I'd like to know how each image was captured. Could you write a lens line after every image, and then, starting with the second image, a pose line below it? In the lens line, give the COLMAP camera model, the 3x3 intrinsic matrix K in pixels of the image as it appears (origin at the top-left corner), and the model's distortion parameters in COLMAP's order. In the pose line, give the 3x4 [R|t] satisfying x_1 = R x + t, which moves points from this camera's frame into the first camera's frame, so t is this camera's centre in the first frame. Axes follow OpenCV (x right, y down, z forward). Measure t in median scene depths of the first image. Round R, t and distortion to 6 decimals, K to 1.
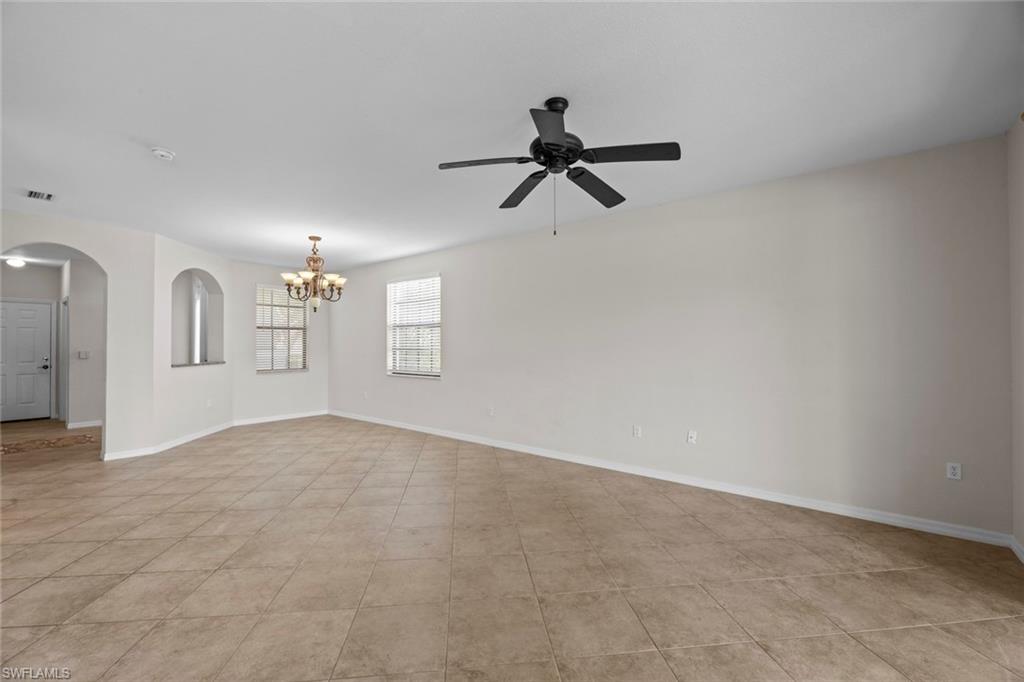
lens RADIAL K [[420.6, 0, 509.3], [0, 420.6, 338.2], [0, 0, 1]] dist [0.002307, -0.004002]
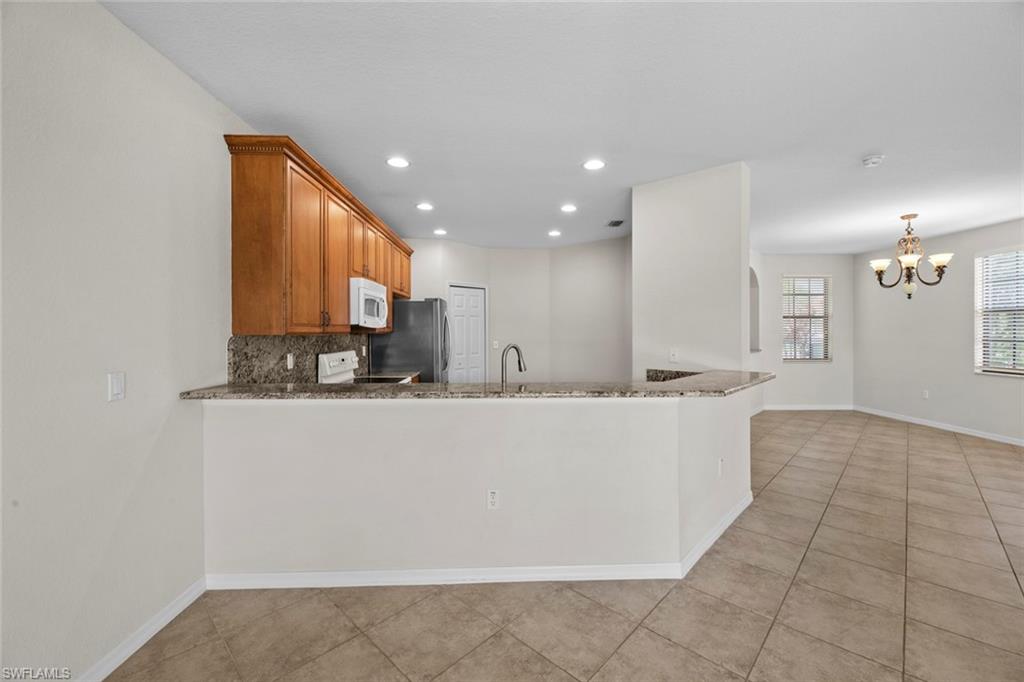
lens RADIAL K [[419.5, 0, 514.1], [0, 419.5, 334.1], [0, 0, 1]] dist [-0.001000, -0.000499]
pose [[0.647308, 0.005933, -0.762205, -0.466397], [0.011787, 0.999772, 0.017793, -0.018917], [0.762137, -0.020502, 0.647091, -0.316255]]
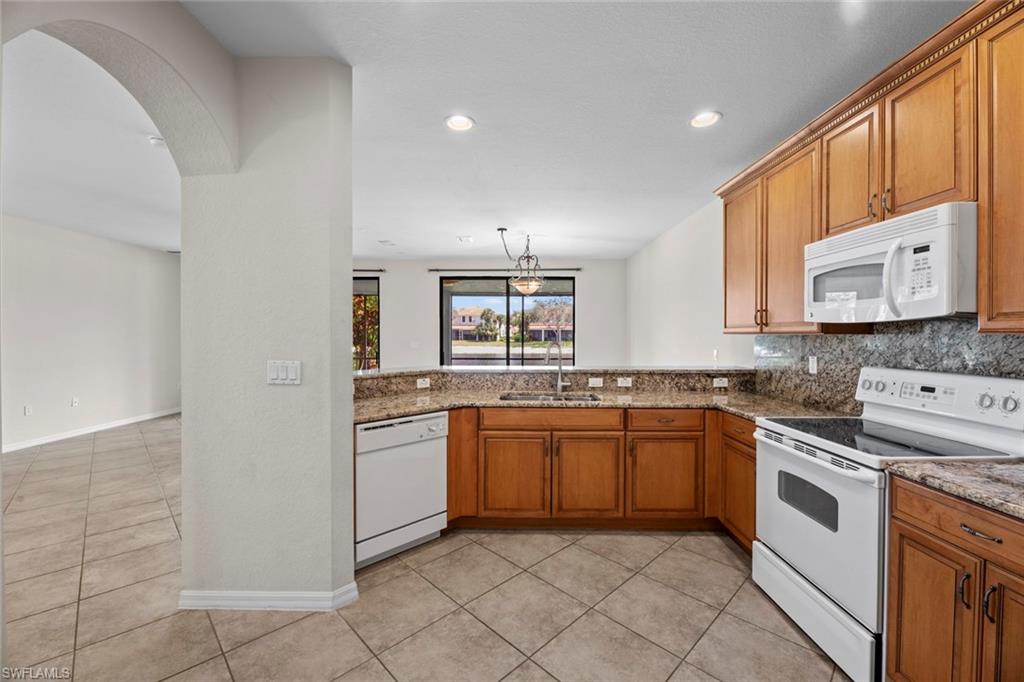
lens RADIAL K [[411.1, 0, 512.0], [0, 411.1, 341.0], [0, 0, 1]] dist [-0.008160, -0.000221]
pose [[-0.619824, -0.012307, 0.784645, -1.621457], [-0.011725, 0.999911, 0.006422, 0.004679], [-0.784654, -0.005219, -0.619913, 0.736830]]
